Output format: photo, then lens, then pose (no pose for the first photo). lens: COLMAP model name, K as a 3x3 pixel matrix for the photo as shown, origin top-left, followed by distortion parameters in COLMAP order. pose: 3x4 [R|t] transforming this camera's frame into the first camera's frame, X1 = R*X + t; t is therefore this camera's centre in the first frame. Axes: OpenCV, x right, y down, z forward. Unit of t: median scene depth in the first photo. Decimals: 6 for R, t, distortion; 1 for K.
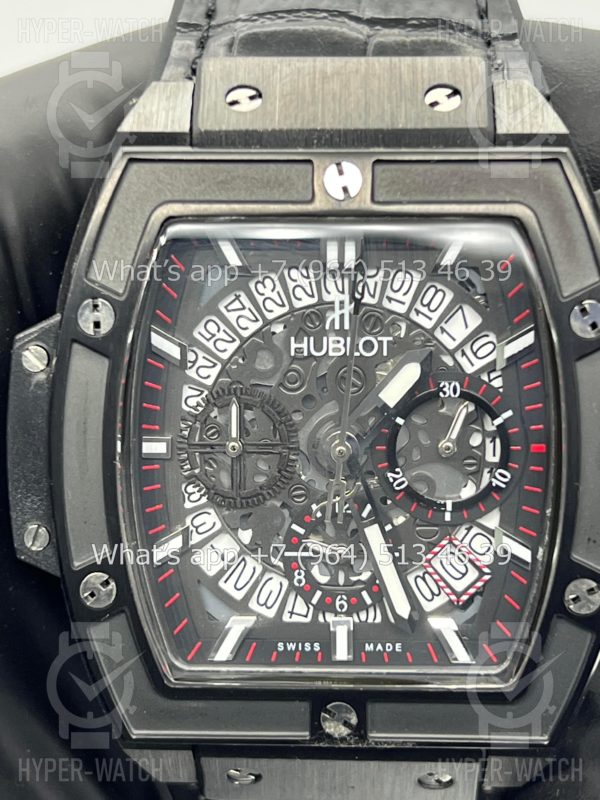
lens RADIAL K [[1943.1, 0, 294.1], [0, 1943.1, 396.5], [0, 0, 1]] dist [0.189743, 0.000000]
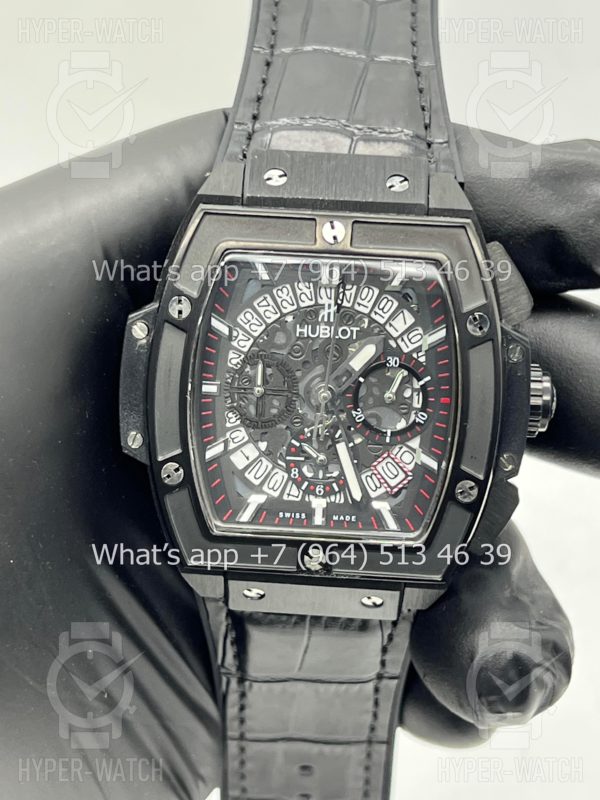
lens RADIAL K [[1943.1, 0, 295.8], [0, 1943.1, 383.6], [0, 0, 1]] dist [0.189743, 0.000000]
pose [[0.998719, 0.049430, 0.010773, -0.017757], [-0.049669, 0.998498, 0.023116, -0.018842], [-0.009614, -0.023621, 0.999675, -0.624499]]
